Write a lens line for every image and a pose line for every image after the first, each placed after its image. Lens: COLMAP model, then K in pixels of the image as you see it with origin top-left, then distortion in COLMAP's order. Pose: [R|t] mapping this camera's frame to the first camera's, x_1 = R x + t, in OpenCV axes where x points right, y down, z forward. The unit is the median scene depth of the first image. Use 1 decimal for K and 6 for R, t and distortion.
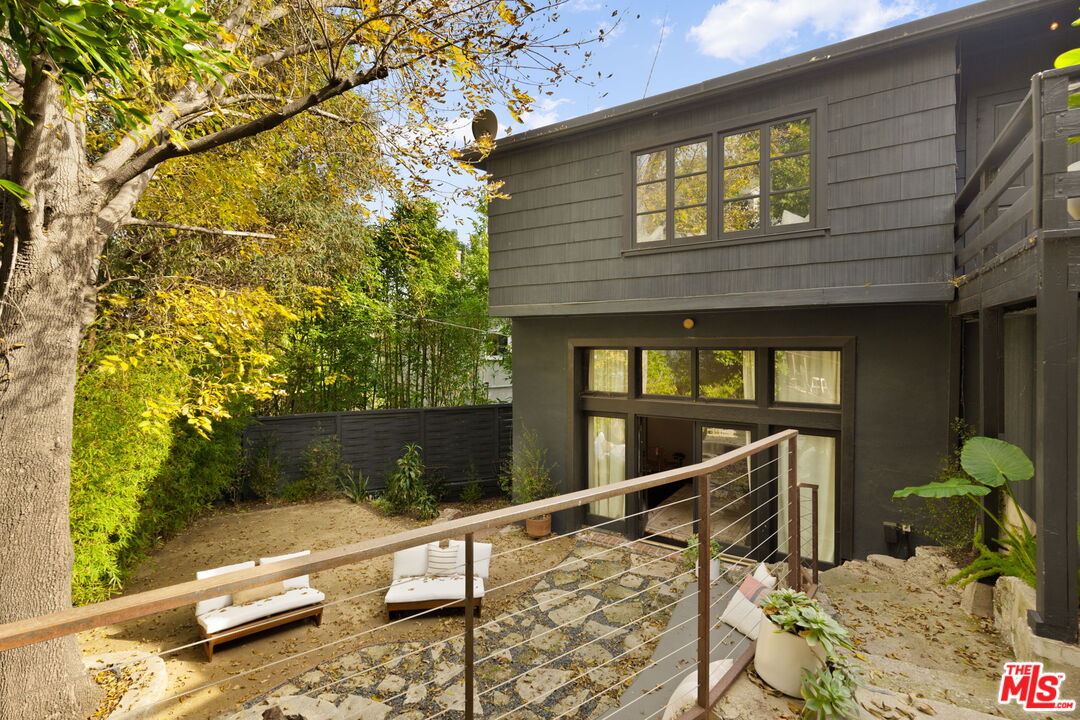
lens RADIAL K [[537.6, 0, 518.1], [0, 537.6, 368.9], [0, 0, 1]] dist [0.008443, -0.000359]
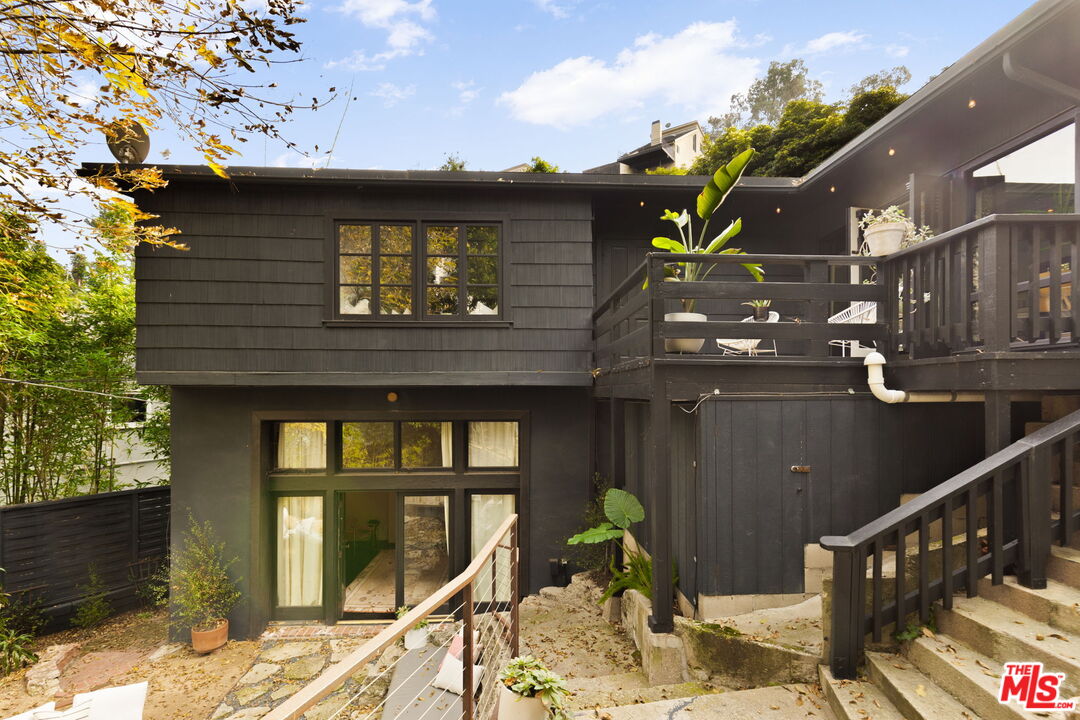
lens RADIAL K [[563.6, 0, 534.9], [0, 563.6, 370.8], [0, 0, 1]] dist [0.005935, -0.000605]
pose [[0.777391, -0.000869, 0.629017, -0.146923], [0.015370, 0.999727, -0.017613, -0.114383], [-0.628830, 0.023360, 0.777192, 0.003984]]
